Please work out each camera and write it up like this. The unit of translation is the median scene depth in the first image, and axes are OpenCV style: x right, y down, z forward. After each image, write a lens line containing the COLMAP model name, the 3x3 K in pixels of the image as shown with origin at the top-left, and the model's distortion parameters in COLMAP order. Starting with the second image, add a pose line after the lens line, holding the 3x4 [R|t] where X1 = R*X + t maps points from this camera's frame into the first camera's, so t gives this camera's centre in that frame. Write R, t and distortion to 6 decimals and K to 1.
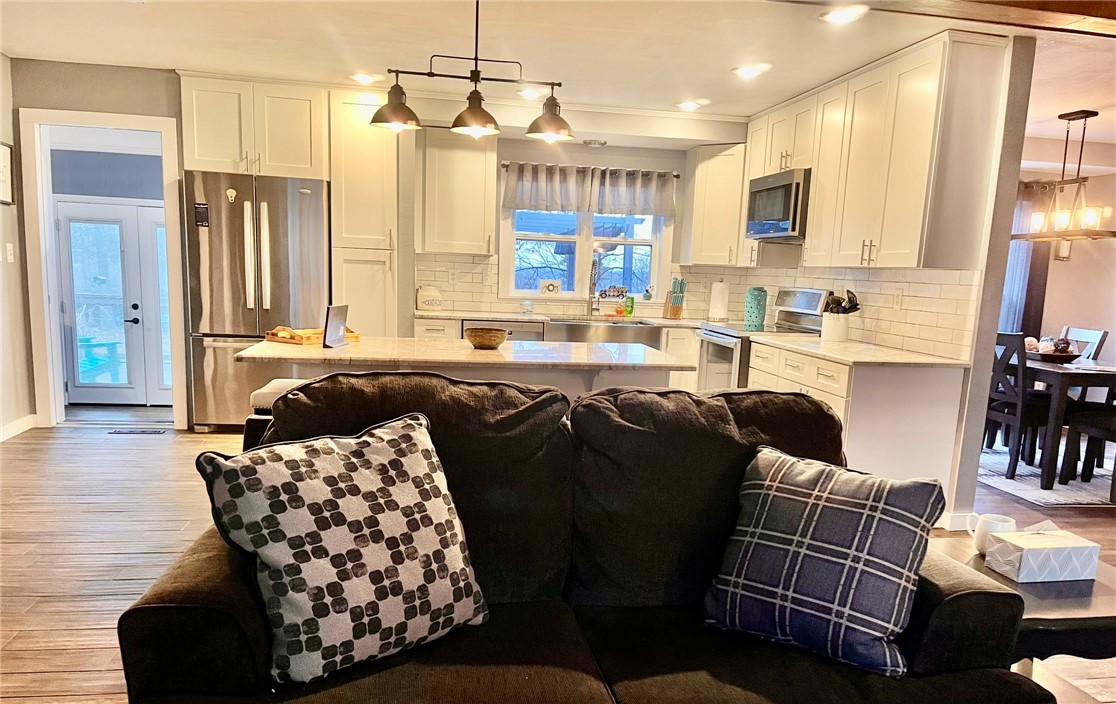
lens RADIAL K [[857.1, 0, 569.1], [0, 857.1, 419.5], [0, 0, 1]] dist [0.031521, -0.002596]
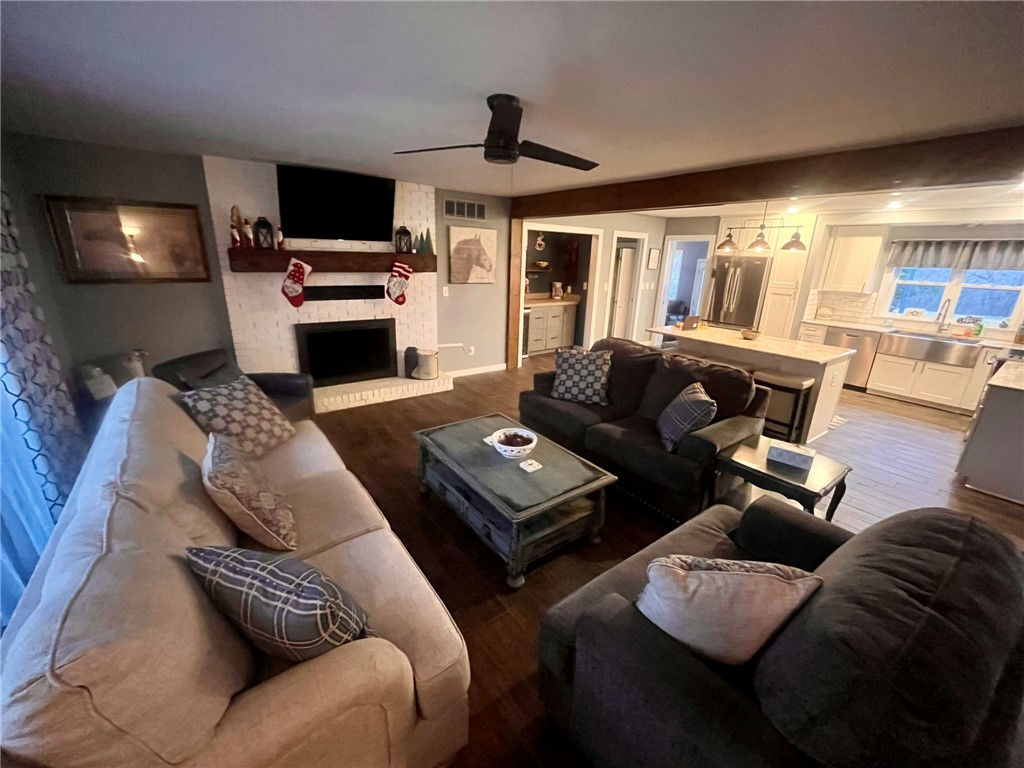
lens RADIAL K [[414.0, 0, 508.5], [0, 414.0, 383.3], [0, 0, 1]] dist [-0.002925, -0.000296]
pose [[0.448423, 0.240154, -0.860954, 0.445593], [-0.168859, 0.968645, 0.182244, -0.043445], [0.877726, 0.063658, 0.474915, -0.094115]]
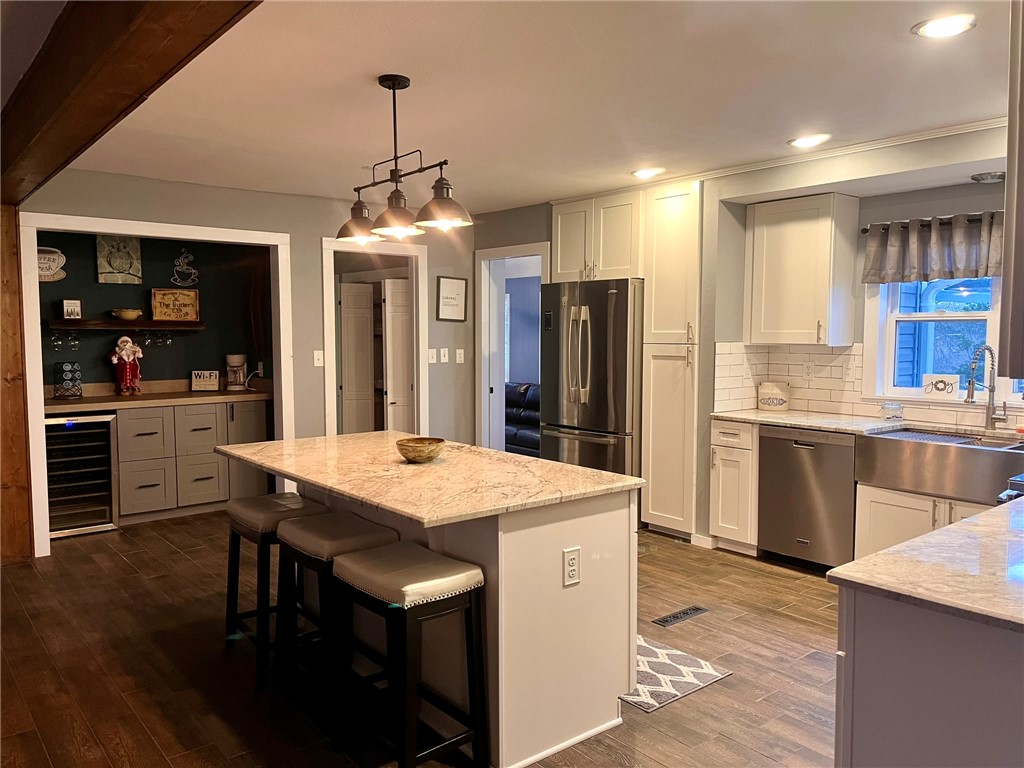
lens RADIAL K [[774.8, 0, 512.0], [0, 774.8, 384.0], [0, 0, 1]] dist [0.054703, -0.079838]
pose [[0.490242, 0.018687, -0.871386, 0.466180], [-0.130162, 0.990128, -0.051996, -0.095811], [0.861812, 0.138912, 0.487835, 0.481378]]
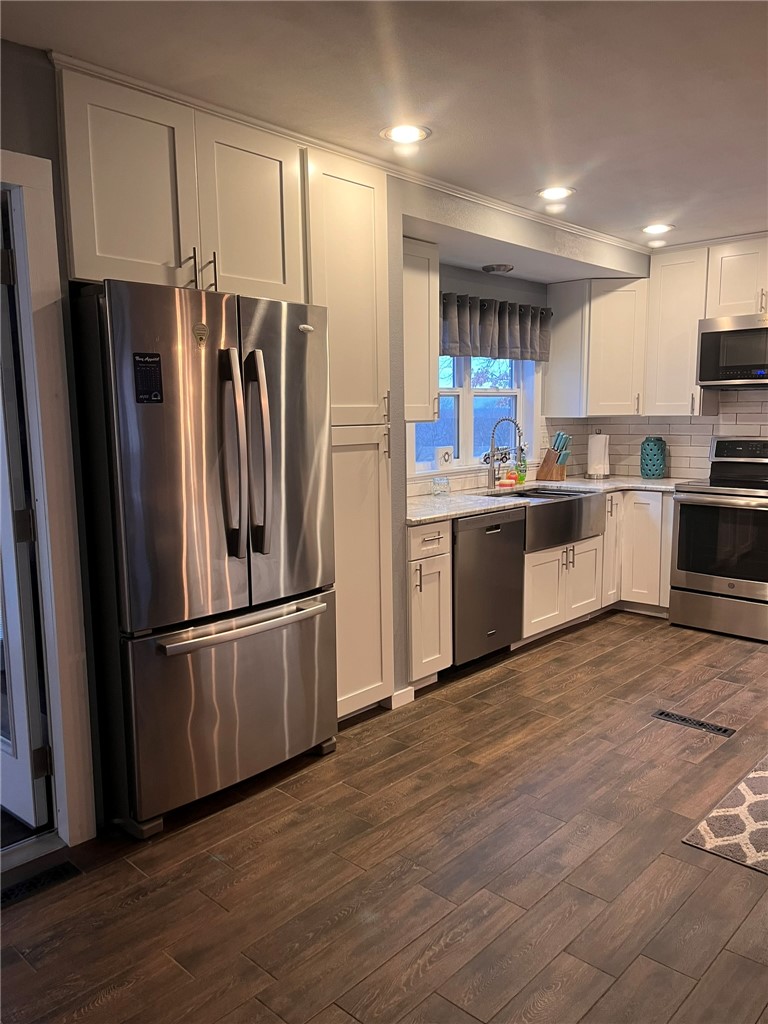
lens RADIAL K [[775.0, 0, 382.0], [0, 775.0, 521.0], [0, 0, 1]] dist [0.053593, -0.079859]
pose [[0.797347, -0.136163, 0.587961, -0.603718], [0.148802, 0.988495, 0.027127, -0.158269], [-0.584890, 0.065860, 0.808434, 0.613070]]
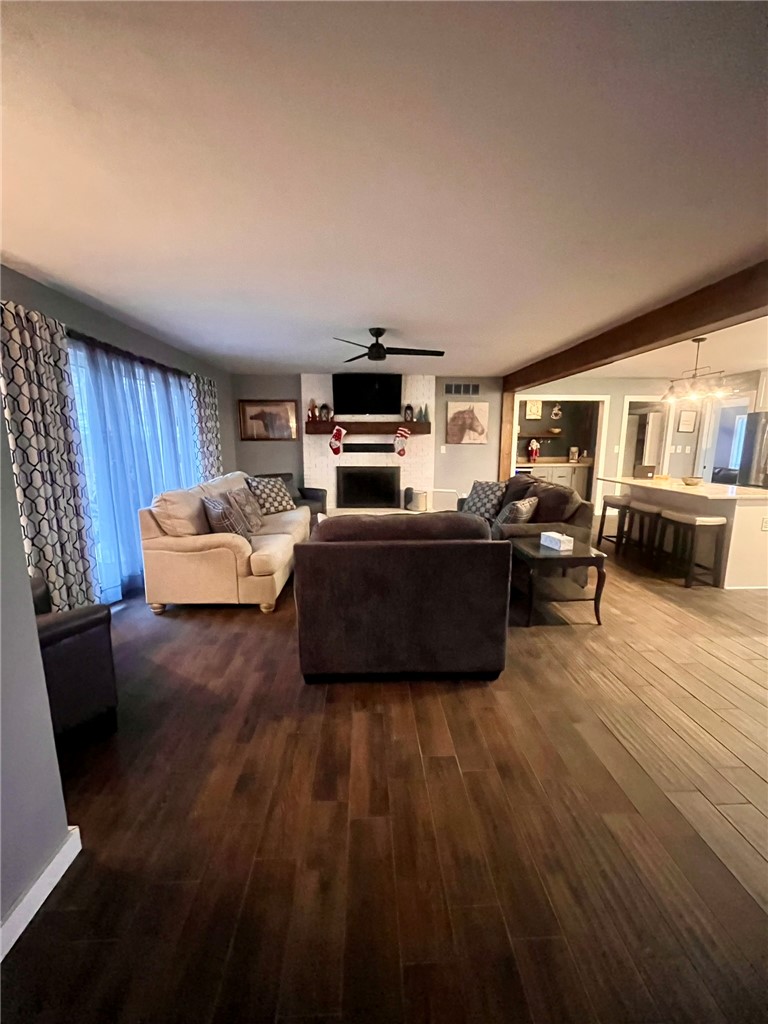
lens RADIAL K [[414.0, 0, 384.0], [0, 414.0, 512.0], [0, 0, 1]] dist [-0.002925, -0.000296]
pose [[-0.118614, 0.131878, -0.984144, 0.817566], [-0.178827, 0.972097, 0.151817, -0.023636], [0.976705, 0.193999, -0.091721, 0.202093]]
